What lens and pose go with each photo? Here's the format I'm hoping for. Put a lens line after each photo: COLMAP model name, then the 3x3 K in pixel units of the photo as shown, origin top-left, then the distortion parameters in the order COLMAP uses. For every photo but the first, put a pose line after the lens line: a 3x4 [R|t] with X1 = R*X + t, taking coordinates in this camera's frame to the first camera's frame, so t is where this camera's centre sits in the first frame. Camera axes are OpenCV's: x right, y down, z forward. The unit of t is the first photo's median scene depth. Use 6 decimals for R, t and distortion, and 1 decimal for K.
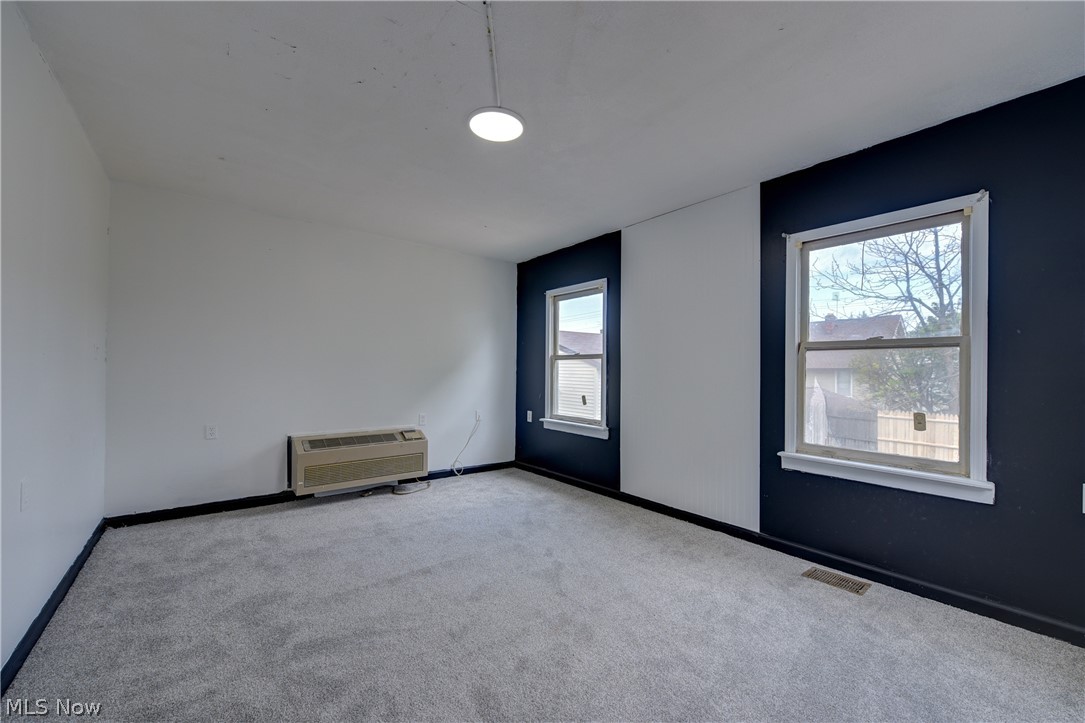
lens RADIAL K [[432.6, 0, 541.9], [0, 432.6, 366.0], [0, 0, 1]] dist [0.000671, -0.000010]
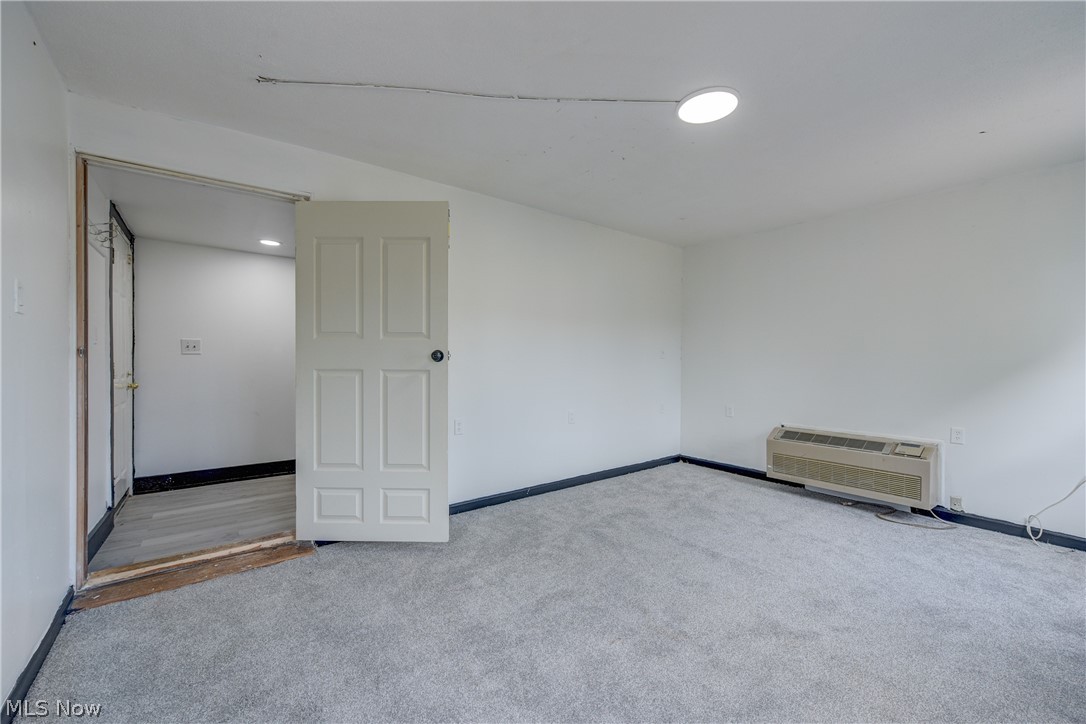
lens RADIAL K [[433.0, 0, 542.4], [0, 433.0, 366.5], [0, 0, 1]] dist [0.000671, -0.000010]
pose [[-0.016856, -0.000390, -0.999858, 0.517015], [0.004740, 0.999989, -0.000470, 0.009530], [0.999847, -0.004747, -0.016854, 0.393267]]
